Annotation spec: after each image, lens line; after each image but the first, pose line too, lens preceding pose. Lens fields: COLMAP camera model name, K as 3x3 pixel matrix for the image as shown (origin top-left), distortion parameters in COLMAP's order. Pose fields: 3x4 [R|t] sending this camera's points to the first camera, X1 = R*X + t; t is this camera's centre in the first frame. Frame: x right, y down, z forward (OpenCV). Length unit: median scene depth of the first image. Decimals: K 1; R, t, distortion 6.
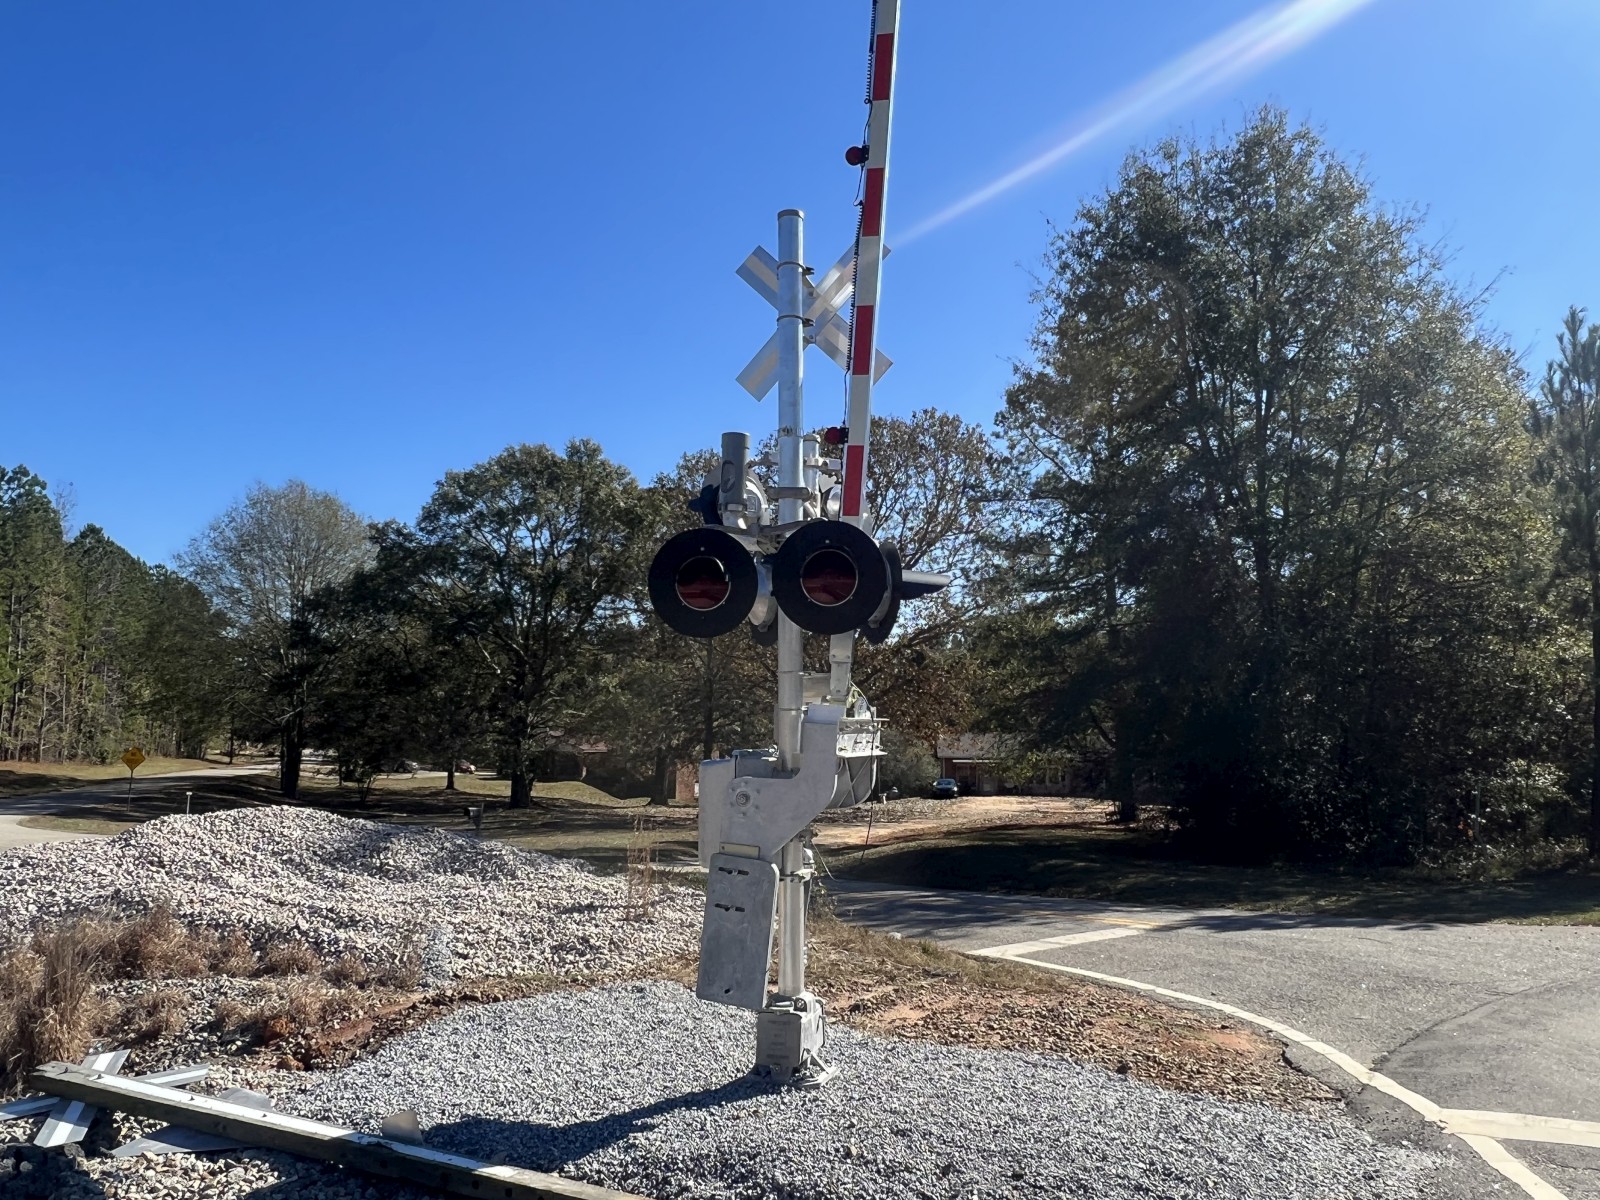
lens RADIAL K [[1242.5, 0, 800.0], [0, 1242.5, 600.0], [0, 0, 1]] dist [0.000730, 0.001382]
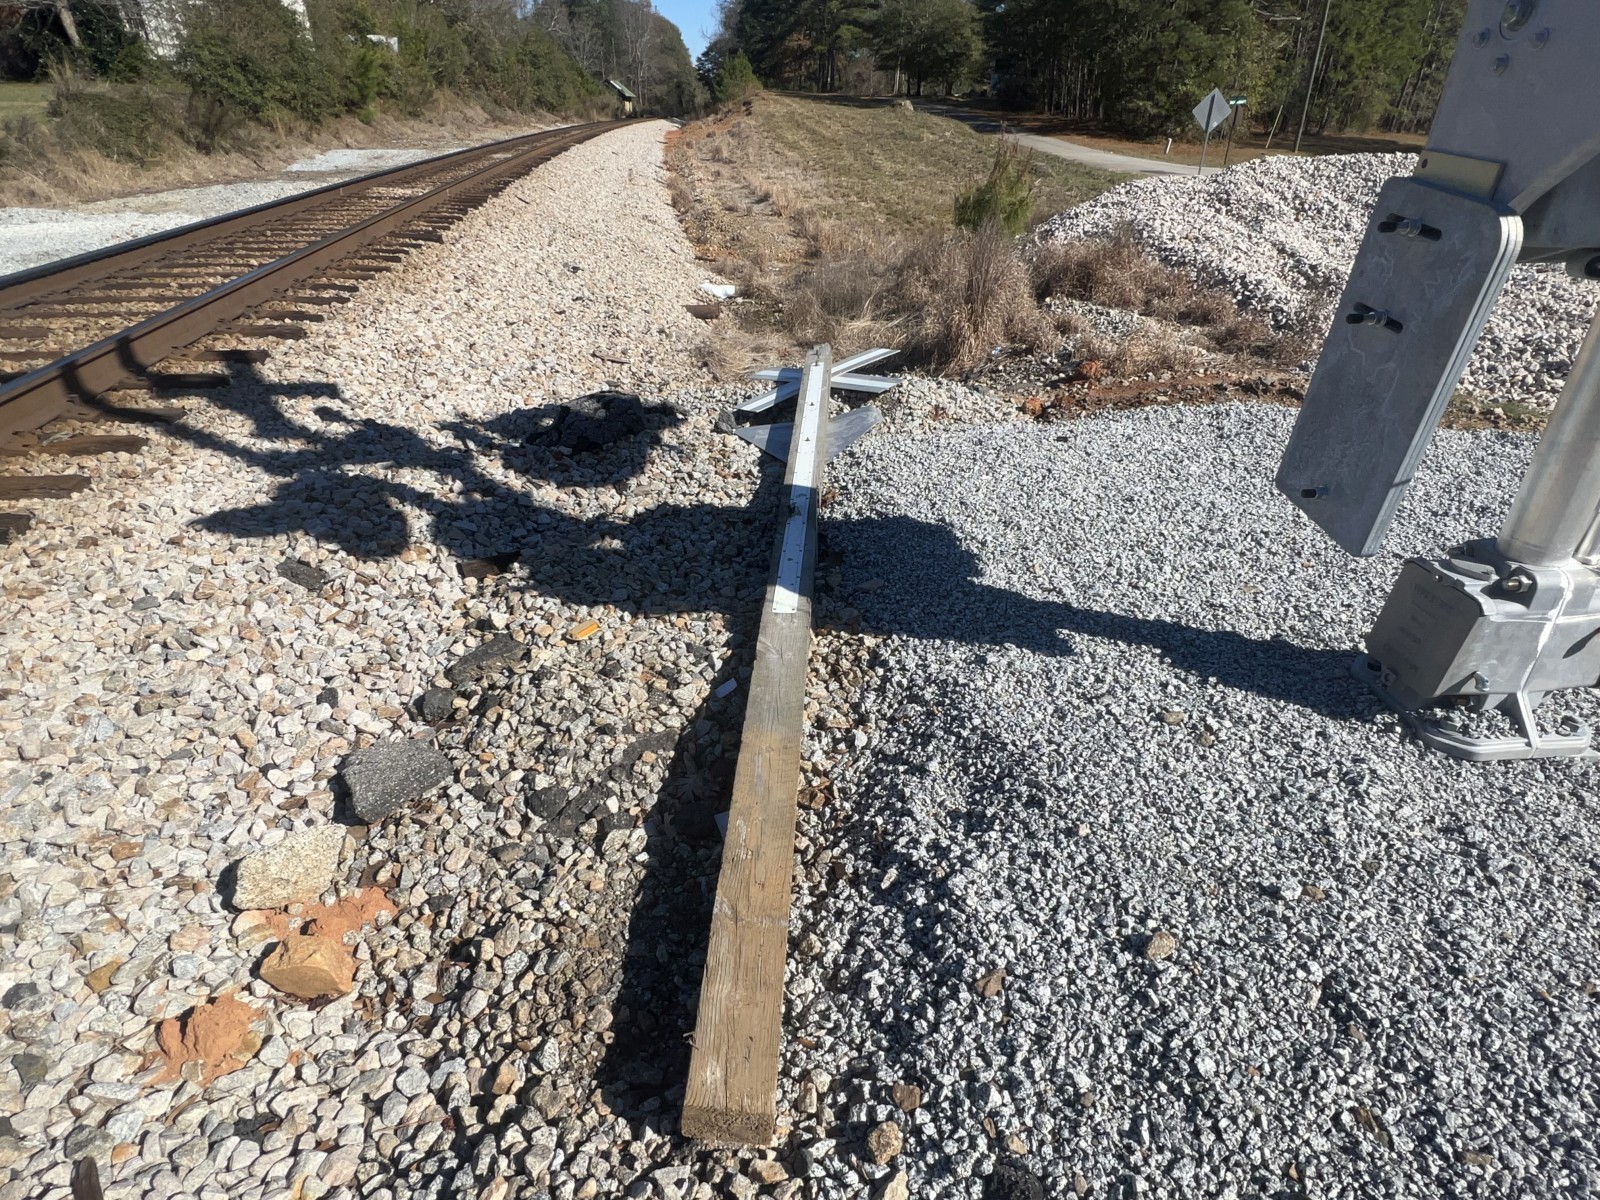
lens RADIAL K [[838.4, 0, 800.0], [0, 838.4, 600.0], [0, 0, 1]] dist [0.000771, -0.000045]
pose [[0.397644, 0.453839, -0.797439, 0.136940], [0.103335, 0.841426, 0.530401, 0.157403], [0.911703, -0.293314, 0.287690, 0.712265]]
